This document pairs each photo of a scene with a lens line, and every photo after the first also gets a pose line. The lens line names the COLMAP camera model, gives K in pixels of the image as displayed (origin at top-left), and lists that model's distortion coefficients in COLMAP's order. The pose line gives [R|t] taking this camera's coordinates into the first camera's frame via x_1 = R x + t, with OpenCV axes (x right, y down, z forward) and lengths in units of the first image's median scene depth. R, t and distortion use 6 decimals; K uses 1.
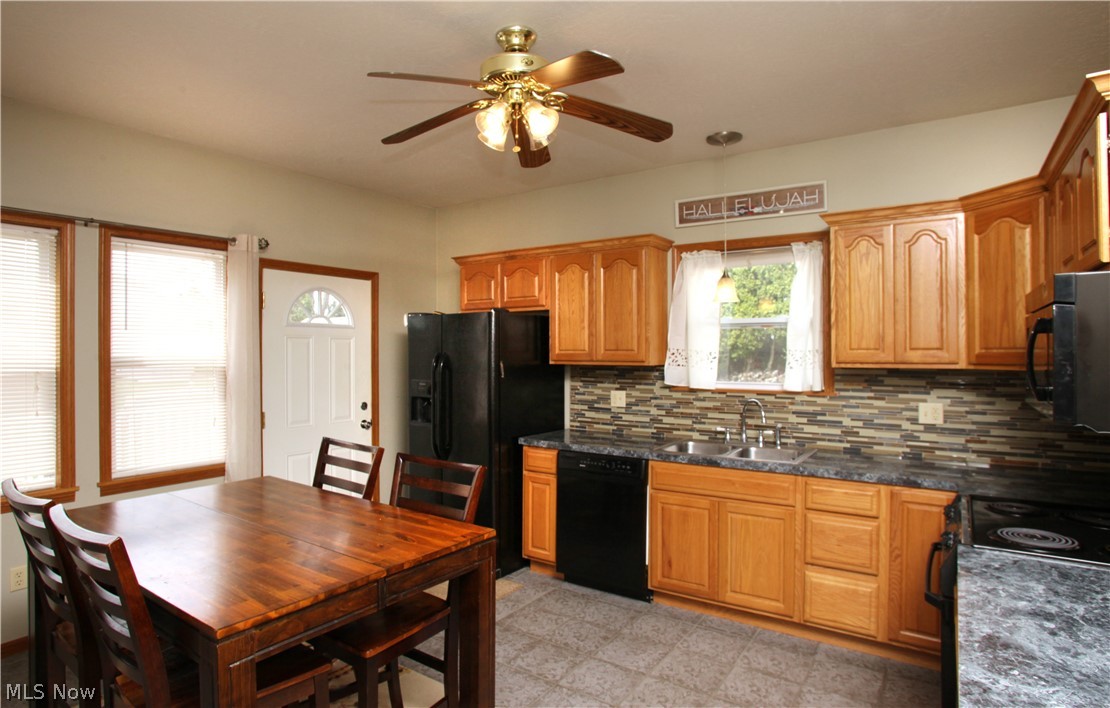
lens RADIAL K [[602.3, 0, 536.4], [0, 602.3, 350.1], [0, 0, 1]] dist [-0.086100, 0.047279]
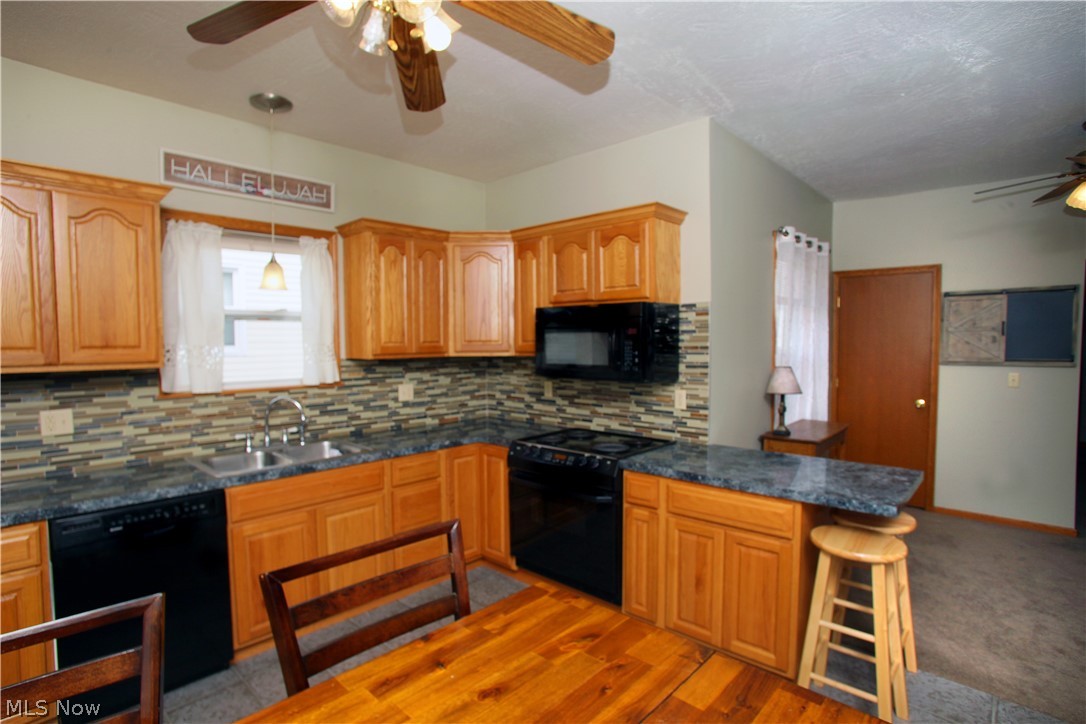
lens RADIAL K [[539.7, 0, 516.6], [0, 539.7, 369.3], [0, 0, 1]] dist [-0.080564, 0.042048]
pose [[0.164369, -0.053641, 0.984939, -0.378256], [0.006963, 0.998559, 0.053220, -0.003195], [-0.986374, -0.001890, 0.164506, 0.477382]]
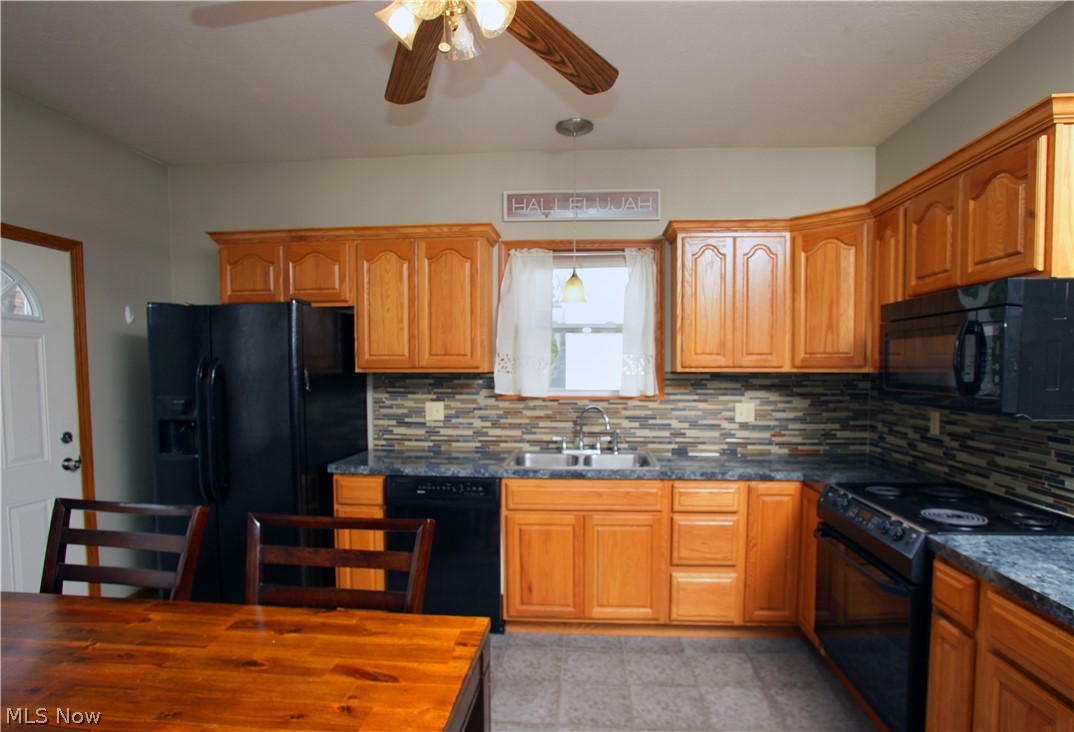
lens RADIAL K [[559.1, 0, 546.9], [0, 559.1, 396.5], [0, 0, 1]] dist [-0.084485, 0.042135]
pose [[0.857279, -0.028600, 0.514057, -0.163088], [-0.000611, 0.998399, 0.056567, 0.014854], [-0.514851, -0.048808, 0.855889, 0.244769]]
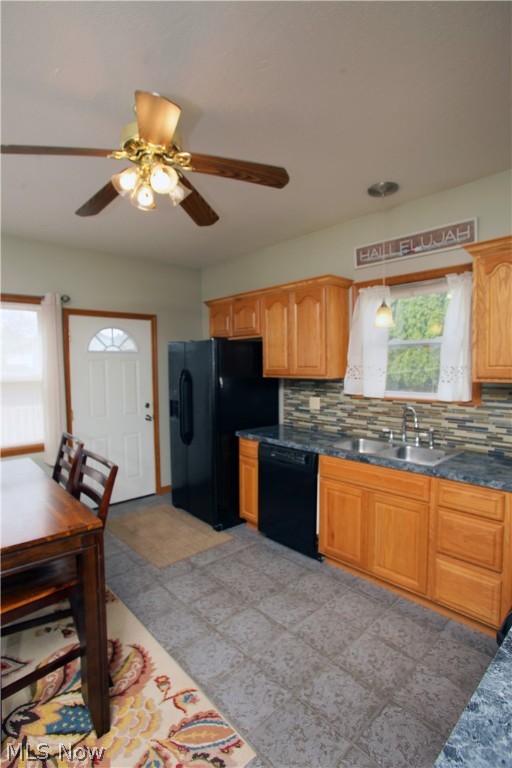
lens RADIAL K [[378.9, 0, 246.0], [0, 378.9, 383.8], [0, 0, 1]] dist [-0.080274, 0.040307]
pose [[0.974351, 0.000302, -0.225033, 0.200513], [0.011771, 0.998562, 0.052303, -0.008151], [0.224725, -0.053610, 0.972946, 0.179626]]
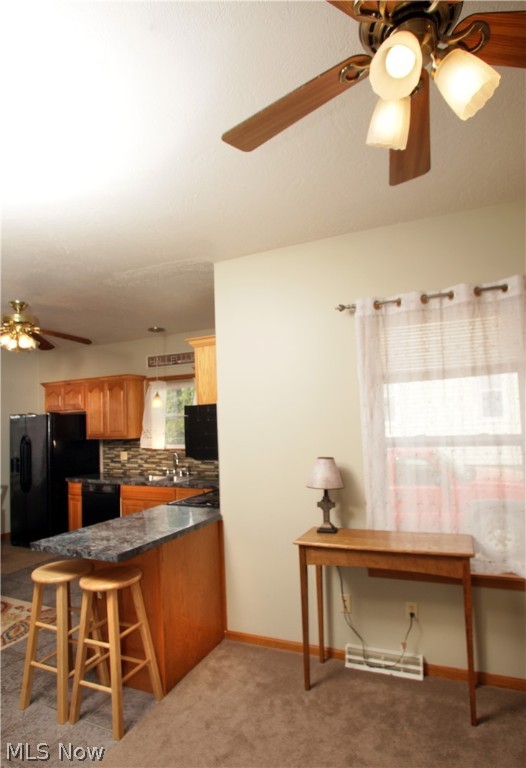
lens RADIAL K [[399.8, 0, 264.2], [0, 399.8, 397.6], [0, 0, 1]] dist [-0.084485, 0.042135]
pose [[0.978945, -0.021173, 0.203021, 0.371402], [0.034646, 0.997409, -0.063041, -0.012502], [-0.201160, 0.068748, 0.977143, -0.411091]]
